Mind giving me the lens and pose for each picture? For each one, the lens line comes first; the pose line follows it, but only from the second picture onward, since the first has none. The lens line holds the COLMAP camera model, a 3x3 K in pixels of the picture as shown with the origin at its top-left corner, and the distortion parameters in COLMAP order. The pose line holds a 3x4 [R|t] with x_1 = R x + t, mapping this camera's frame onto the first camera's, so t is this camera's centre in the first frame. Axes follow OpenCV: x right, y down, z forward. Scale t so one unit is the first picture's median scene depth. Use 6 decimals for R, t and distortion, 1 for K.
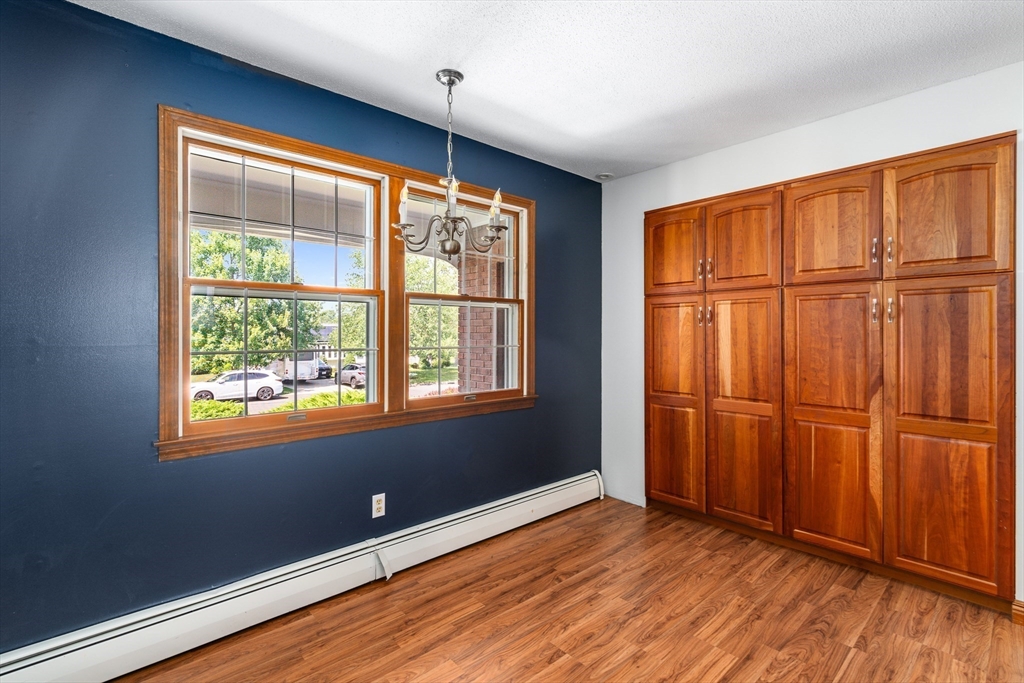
lens RADIAL K [[472.6, 0, 509.7], [0, 472.6, 335.9], [0, 0, 1]] dist [-0.000478, 0.000044]
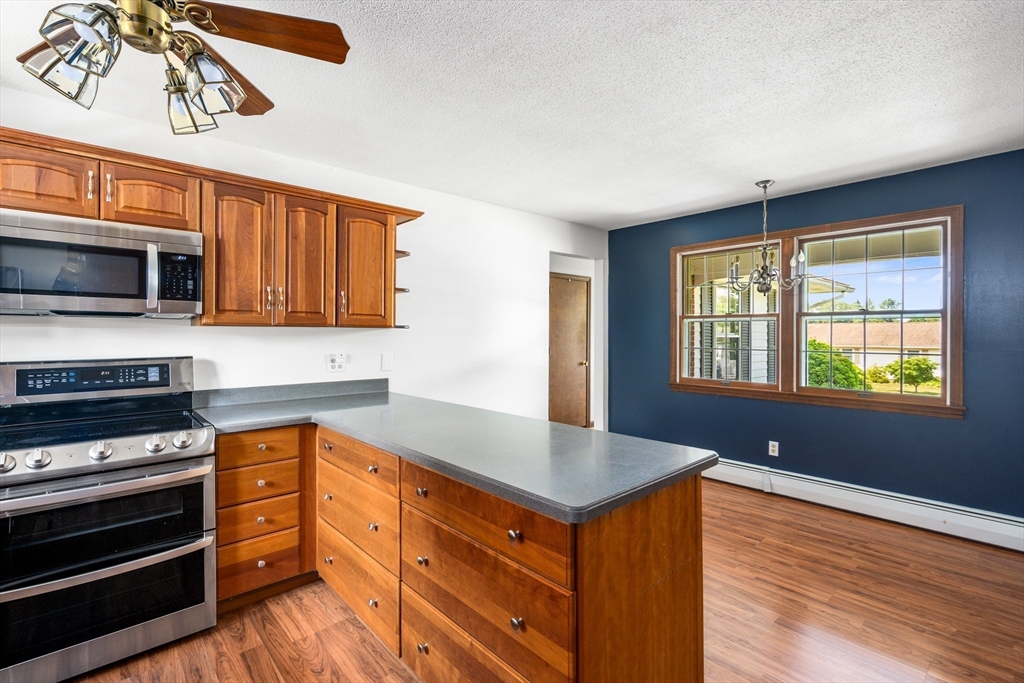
lens RADIAL K [[469.1, 0, 508.2], [0, 469.1, 334.5], [0, 0, 1]] dist [-0.003193, 0.000807]
pose [[-0.005659, 0.000947, -0.999984, 1.296096], [-0.006709, 0.999977, 0.000985, -0.020728], [0.999961, 0.006715, -0.005653, 0.113224]]
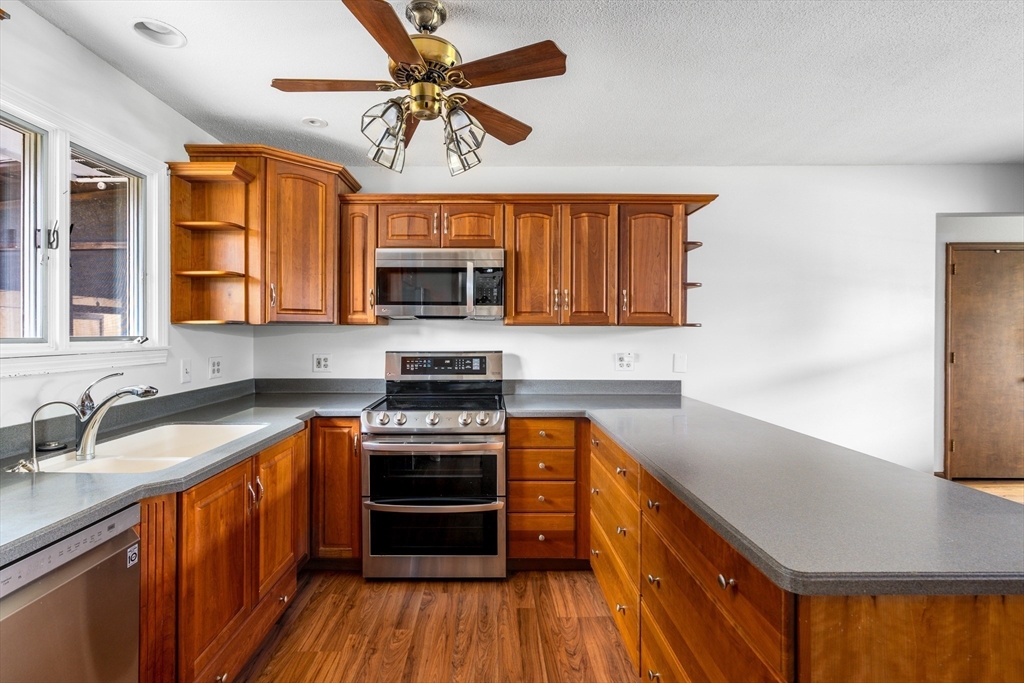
lens RADIAL K [[479.5, 0, 485.2], [0, 479.5, 331.9], [0, 0, 1]] dist [-0.003860, 0.000828]
pose [[-0.678609, -0.001156, -0.734498, 1.240596], [-0.006355, 0.999971, 0.004297, -0.022967], [0.734472, 0.007584, -0.678597, 0.244631]]
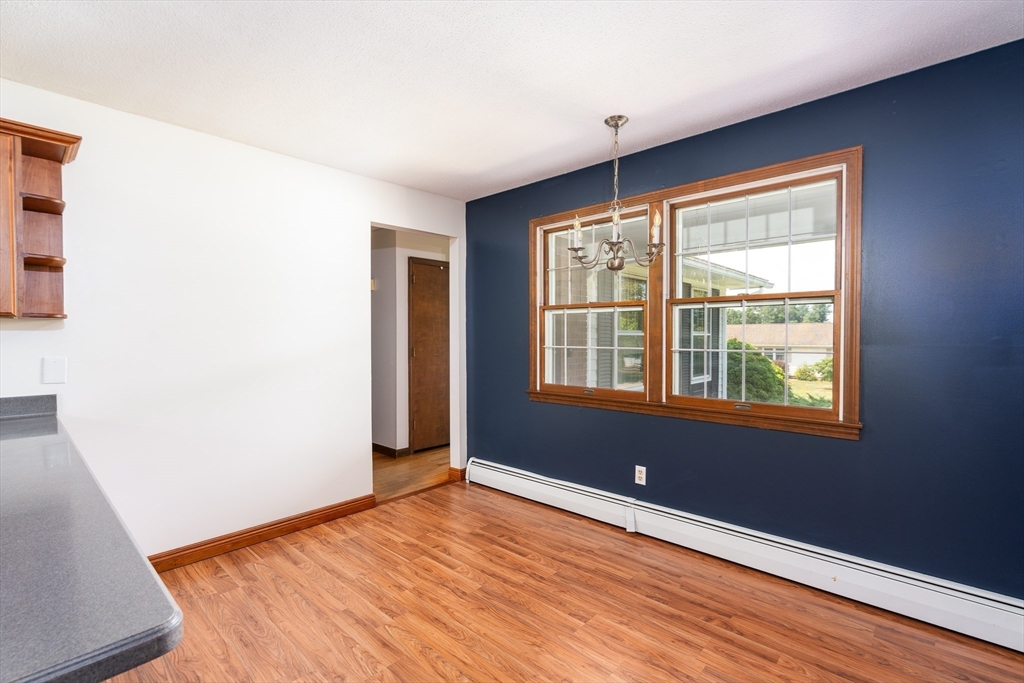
lens RADIAL K [[468.2, 0, 508.2], [0, 468.2, 344.9], [0, 0, 1]] dist [-0.000850, 0.000347]
pose [[0.085163, 0.019650, -0.996173, 0.902707], [-0.001873, 0.999807, 0.019561, -0.005476], [0.996365, 0.000200, 0.085184, 0.547495]]
